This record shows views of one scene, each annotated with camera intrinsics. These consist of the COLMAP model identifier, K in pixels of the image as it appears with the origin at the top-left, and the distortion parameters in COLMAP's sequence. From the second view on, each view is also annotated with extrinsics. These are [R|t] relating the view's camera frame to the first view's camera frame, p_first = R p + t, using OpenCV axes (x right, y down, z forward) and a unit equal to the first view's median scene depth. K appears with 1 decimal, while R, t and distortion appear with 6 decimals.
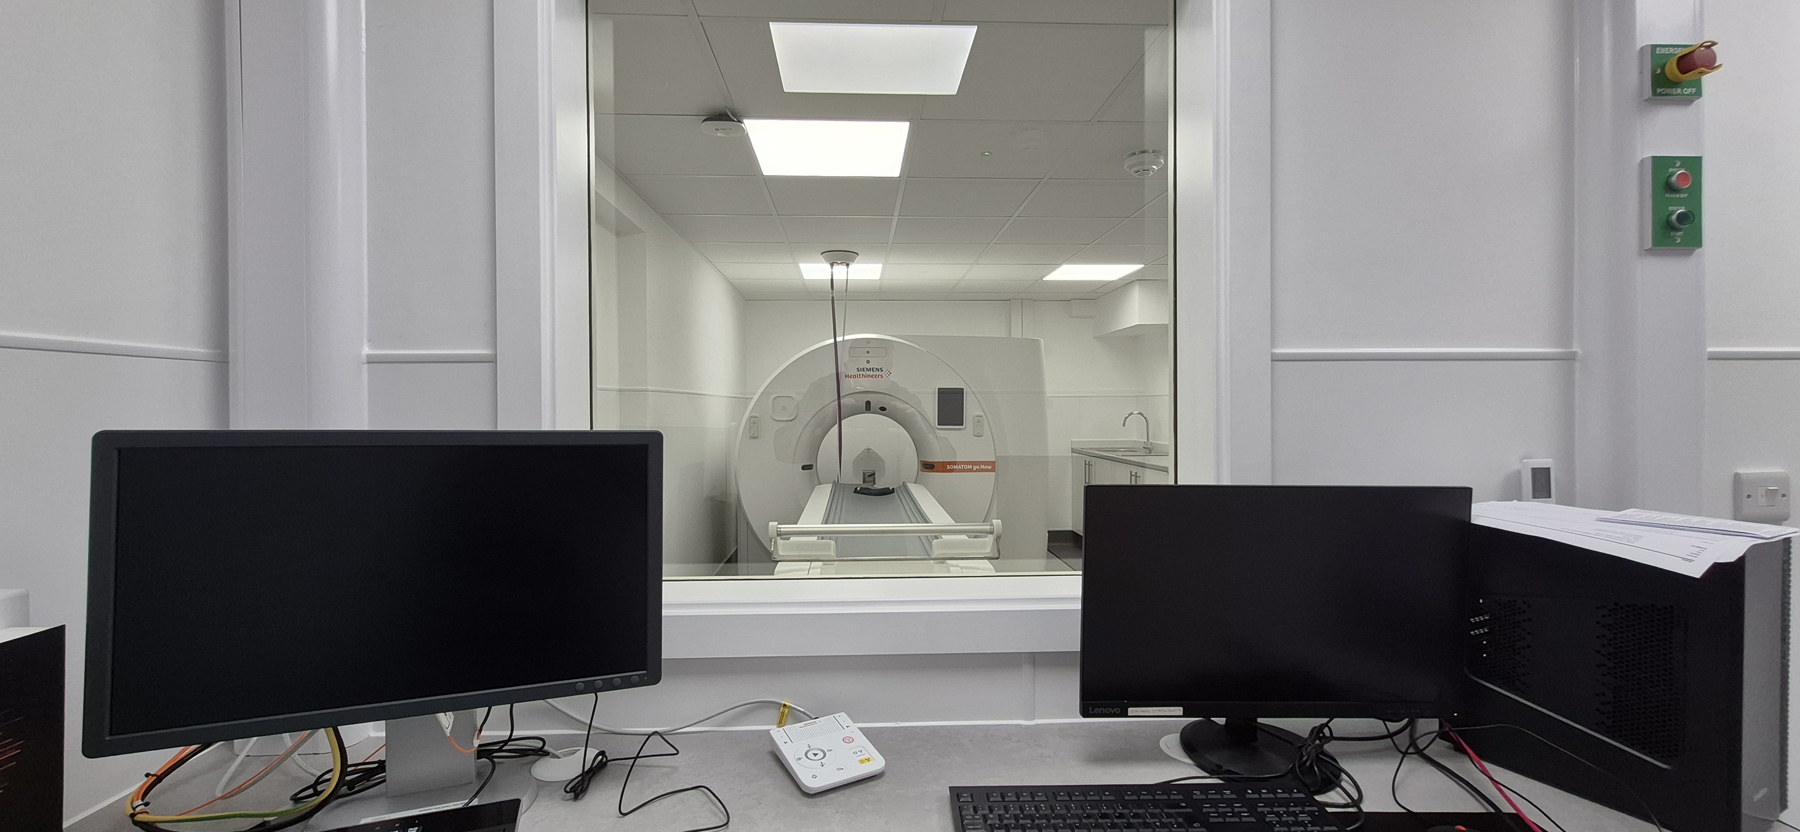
lens RADIAL K [[716.4, 0, 885.0], [0, 716.4, 413.2], [0, 0, 1]] dist [-0.000802, -0.000338]
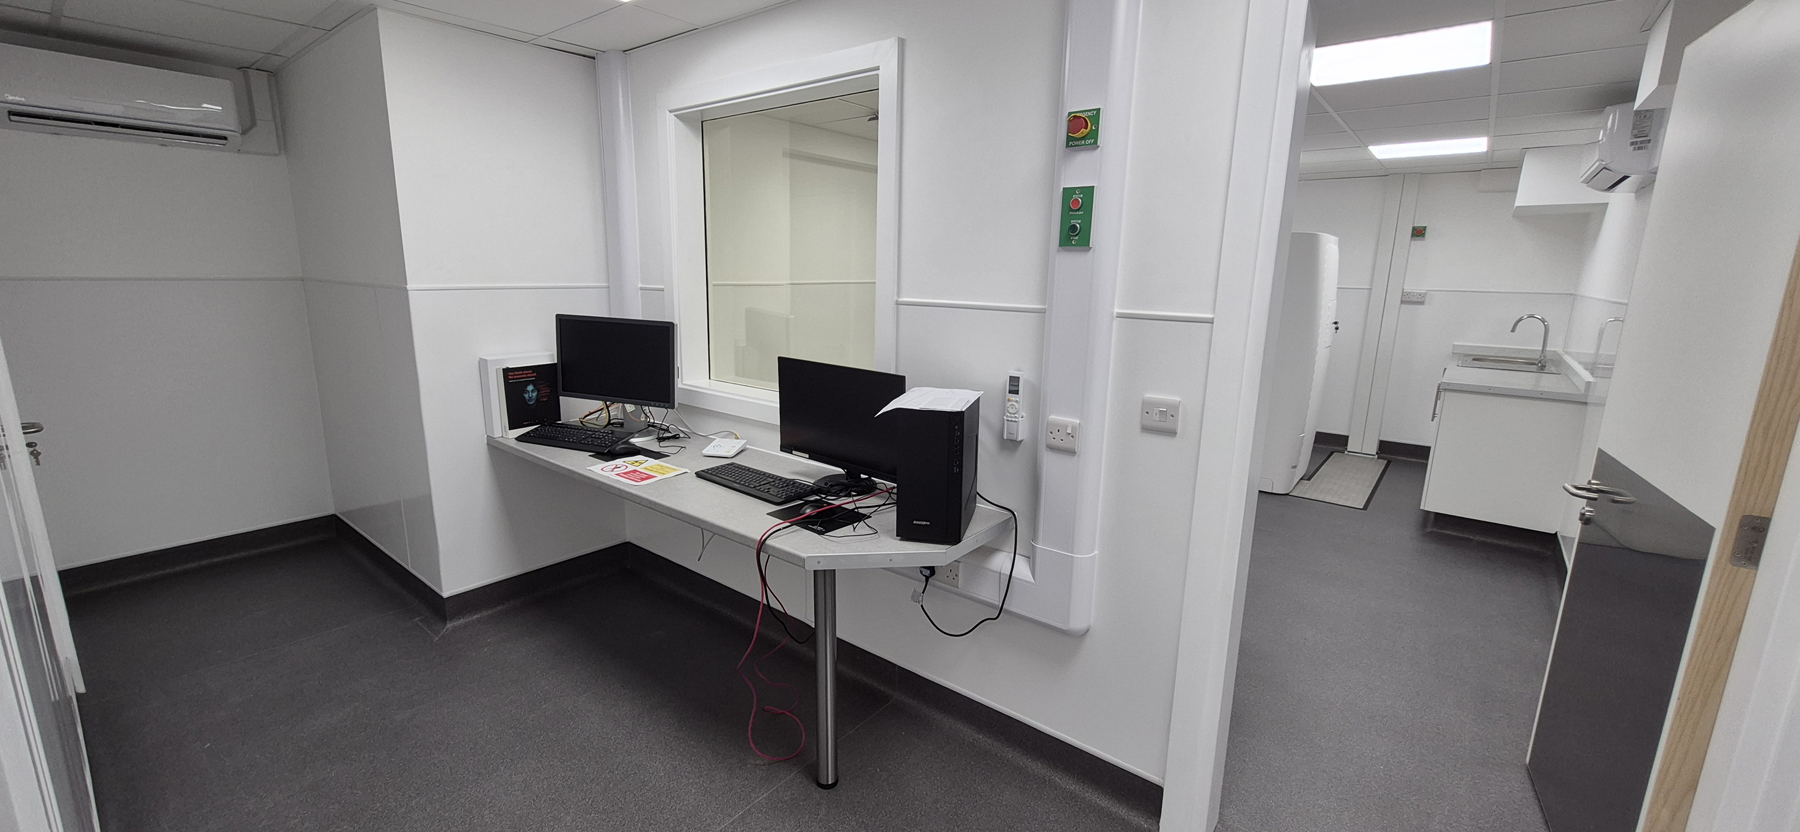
lens RADIAL K [[716.4, 0, 885.0], [0, 716.4, 413.2], [0, 0, 1]] dist [-0.000802, -0.000338]
pose [[0.745947, 0.150482, -0.648782, 1.772227], [-0.026391, 0.980053, 0.196975, -0.162496], [0.665482, -0.129811, 0.735039, -0.460419]]
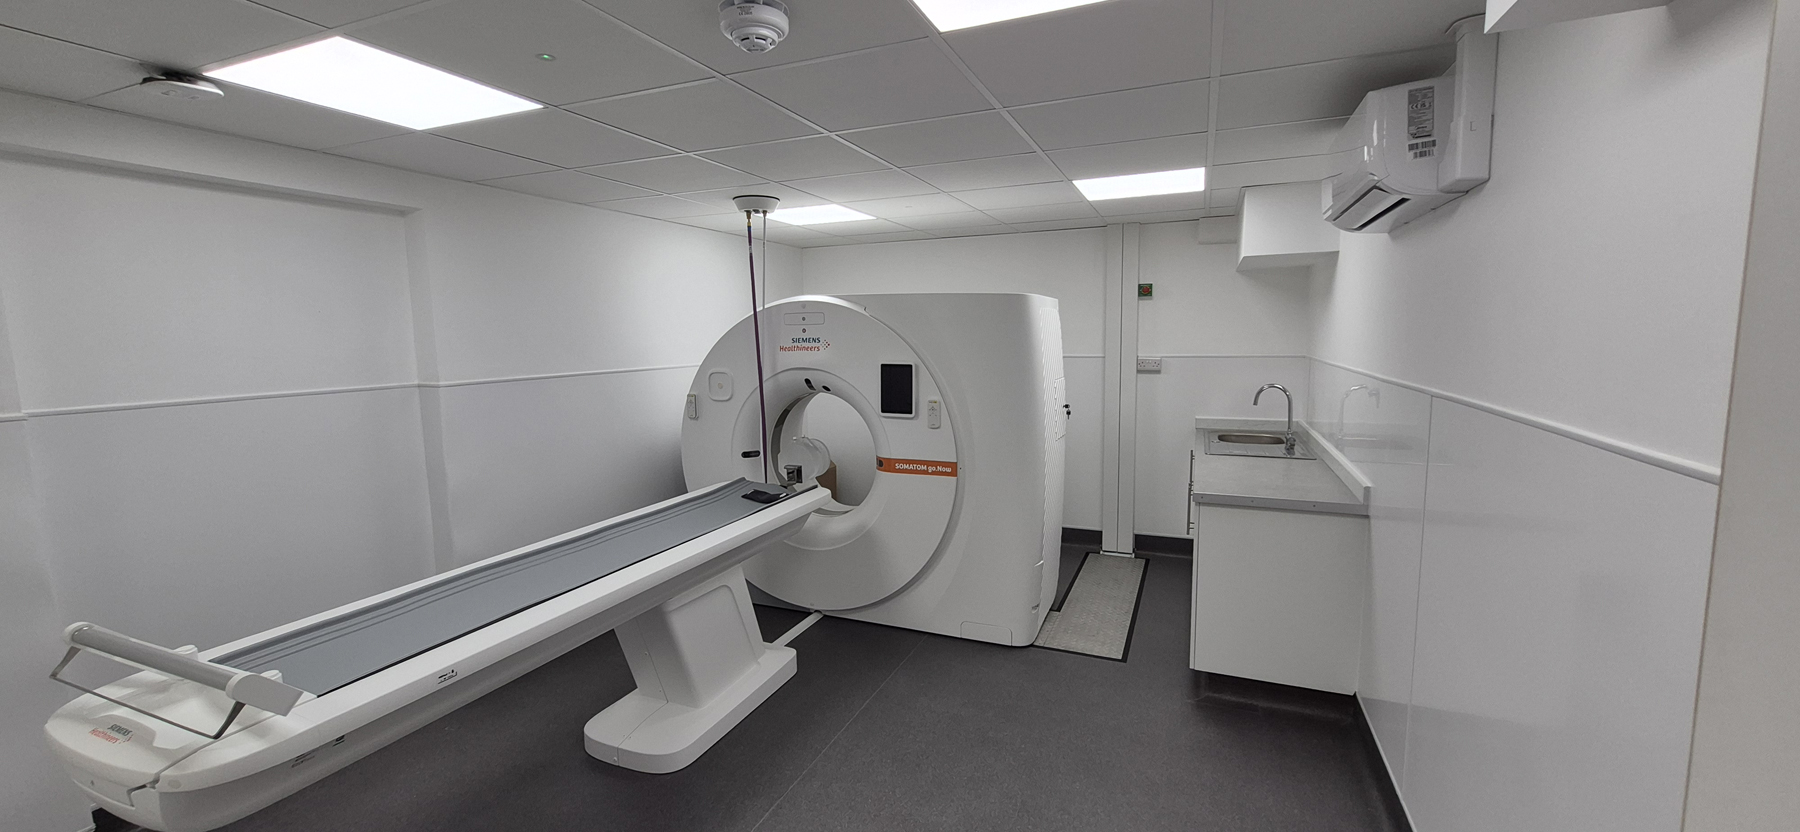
lens RADIAL K [[709.0, 0, 894.2], [0, 709.0, 406.9], [0, 0, 1]] dist [-0.000793, -0.000021]
pose [[0.901696, 0.035315, -0.430926, 1.623980], [0.009044, 0.994900, 0.100457, -0.257029], [0.432276, -0.094479, 0.896778, 1.248316]]
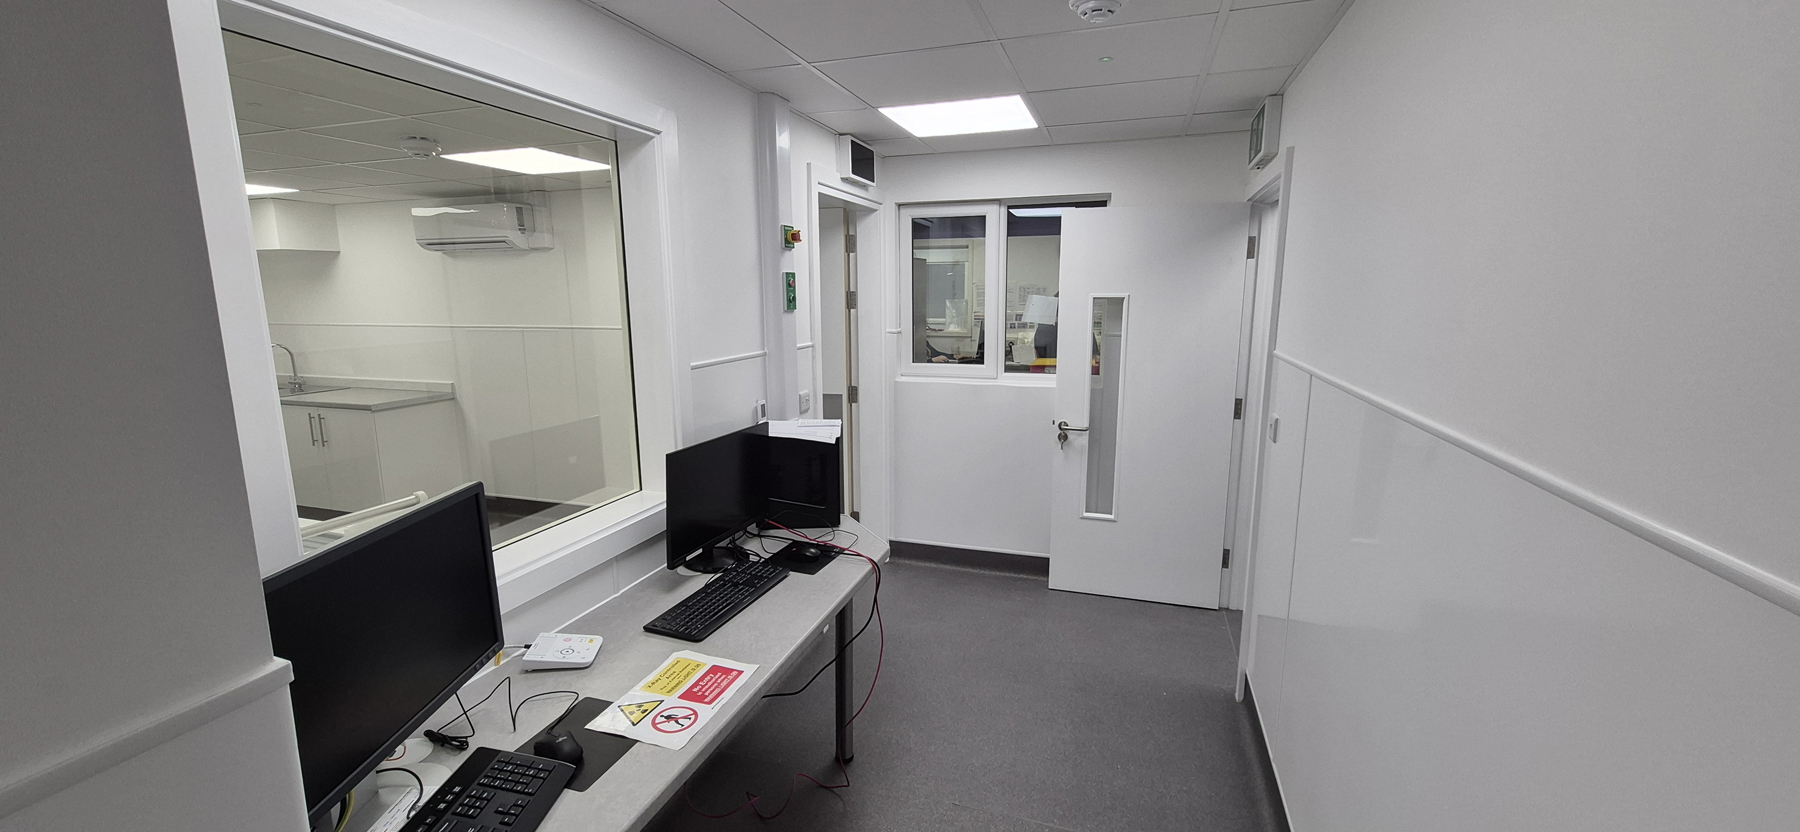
lens RADIAL K [[716.4, 0, 885.0], [0, 716.4, 413.2], [0, 0, 1]] dist [-0.000802, -0.000338]
pose [[0.362746, -0.159572, 0.918124, -1.051640], [0.016839, 0.986192, 0.164750, -0.265602], [-0.931736, -0.044302, 0.360424, -0.199919]]
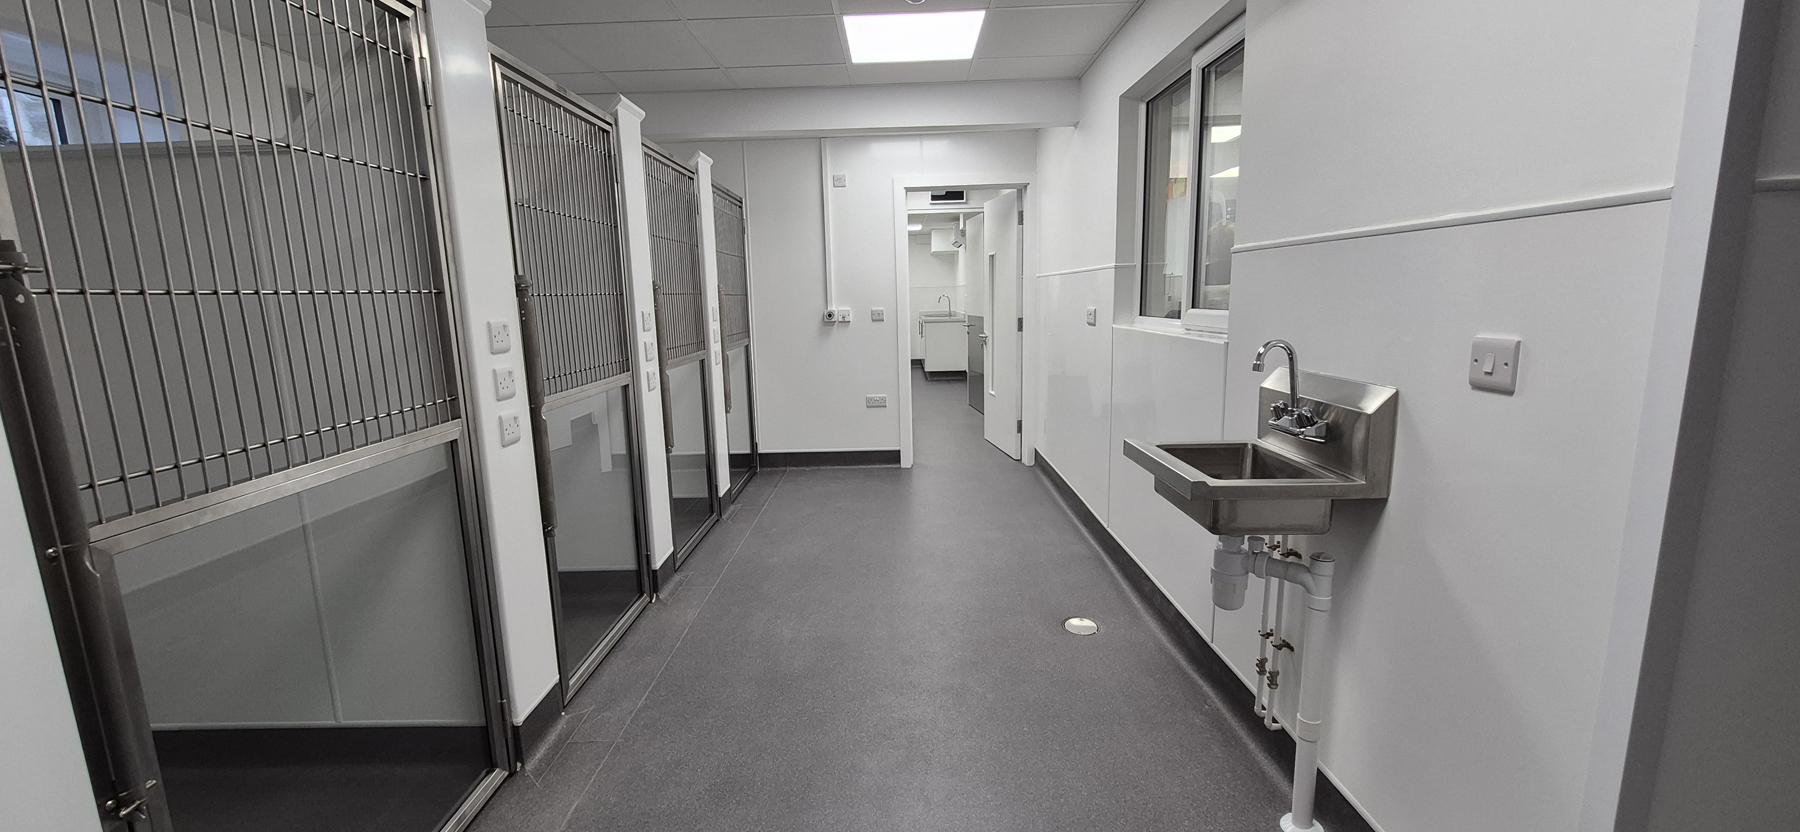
lens RADIAL K [[716.4, 0, 885.0], [0, 716.4, 413.2], [0, 0, 1]] dist [-0.000802, -0.000338]
pose [[0.997906, -0.020619, -0.061305, 1.543030], [0.029672, 0.988143, 0.150644, 0.098296], [0.057472, -0.152148, 0.986685, -5.320034]]
